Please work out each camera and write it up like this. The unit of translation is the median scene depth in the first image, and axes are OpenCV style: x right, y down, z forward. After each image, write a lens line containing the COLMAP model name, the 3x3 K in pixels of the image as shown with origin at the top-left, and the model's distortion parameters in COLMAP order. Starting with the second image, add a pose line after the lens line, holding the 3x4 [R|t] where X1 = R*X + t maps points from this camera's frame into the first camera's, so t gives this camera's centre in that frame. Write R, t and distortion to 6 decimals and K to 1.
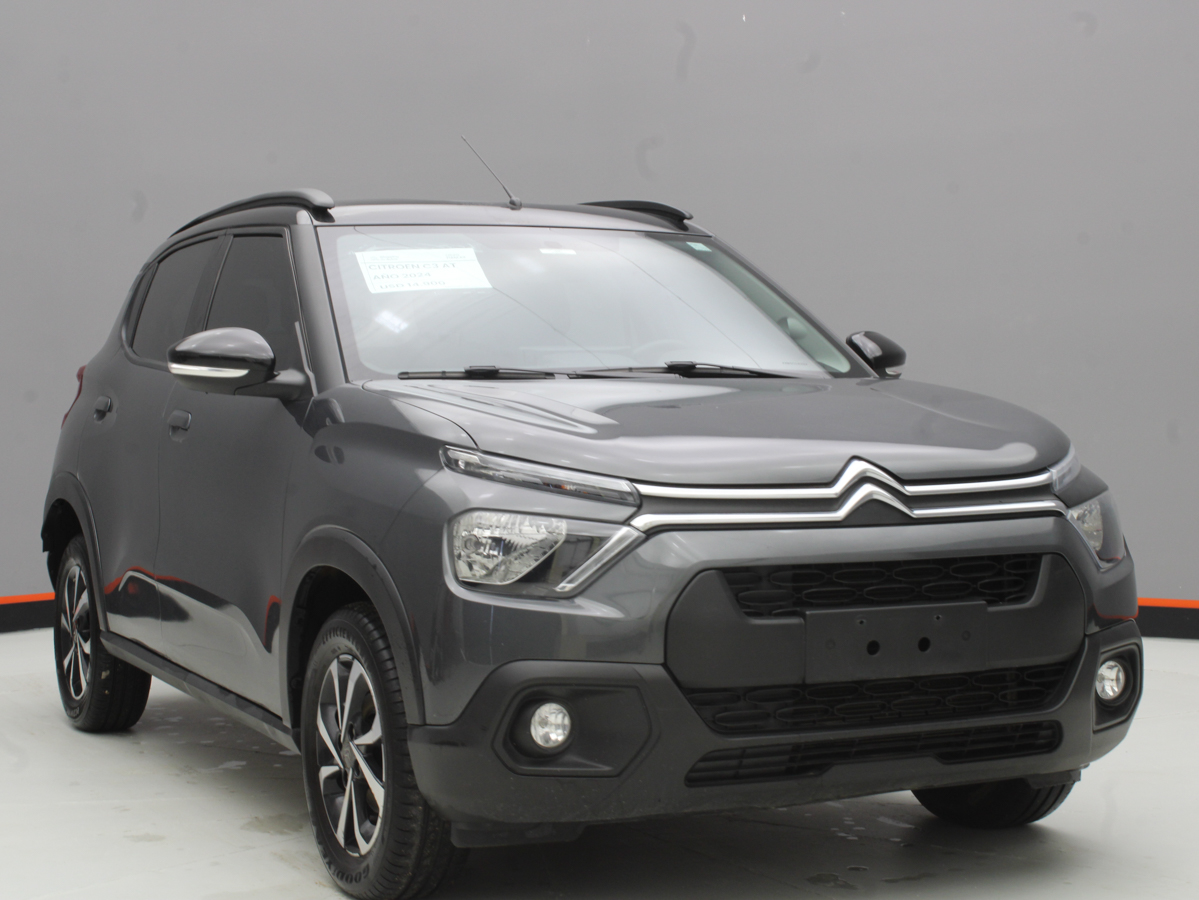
lens RADIAL K [[2174.8, 0, 599.9], [0, 2174.8, 451.9], [0, 0, 1]] dist [-0.044635, 0.000000]
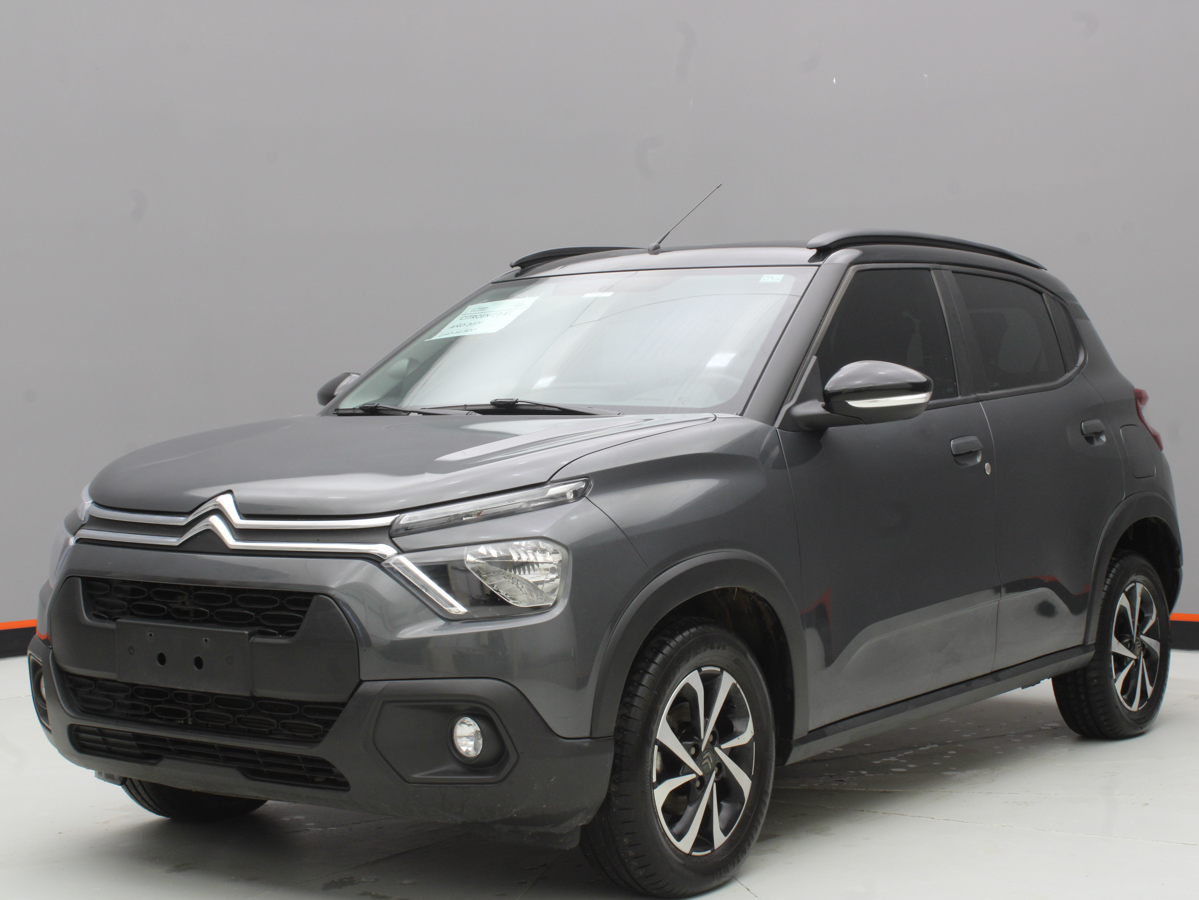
lens RADIAL K [[2000.9, 0, 594.3], [0, 2000.9, 445.3], [0, 0, 1]] dist [-0.038832, 0.000000]
pose [[0.481110, 0.020865, -0.876412, 1.109823], [-0.021130, 0.999702, 0.012201, -0.037907], [0.876406, 0.012649, 0.481408, 0.670869]]
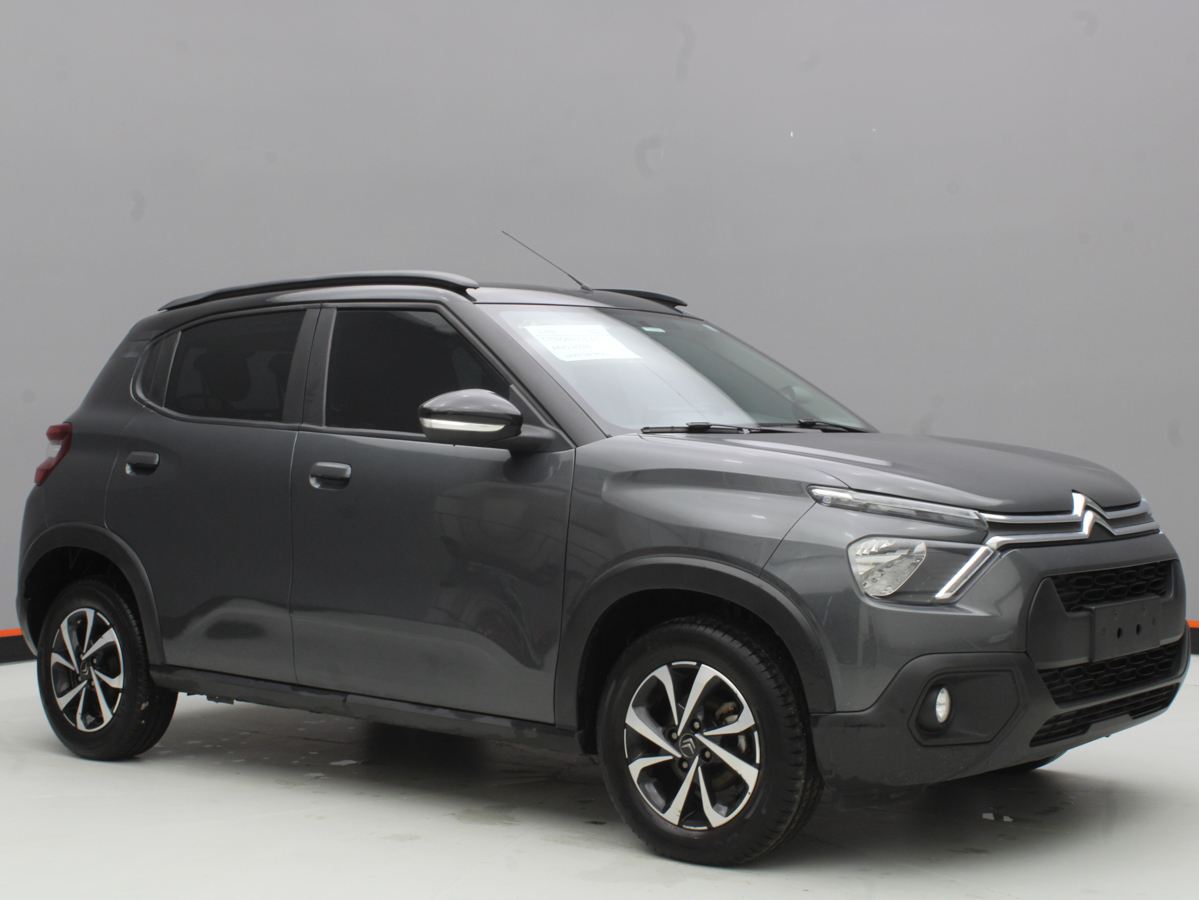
lens RADIAL K [[1844.4, 0, 602.9], [0, 1844.4, 448.3], [0, 0, 1]] dist [-0.034209, 0.000000]
pose [[0.917603, -0.003306, 0.397485, -0.593827], [0.015097, 0.999534, -0.026538, 0.001939], [-0.397212, 0.030352, 0.917225, 0.085154]]
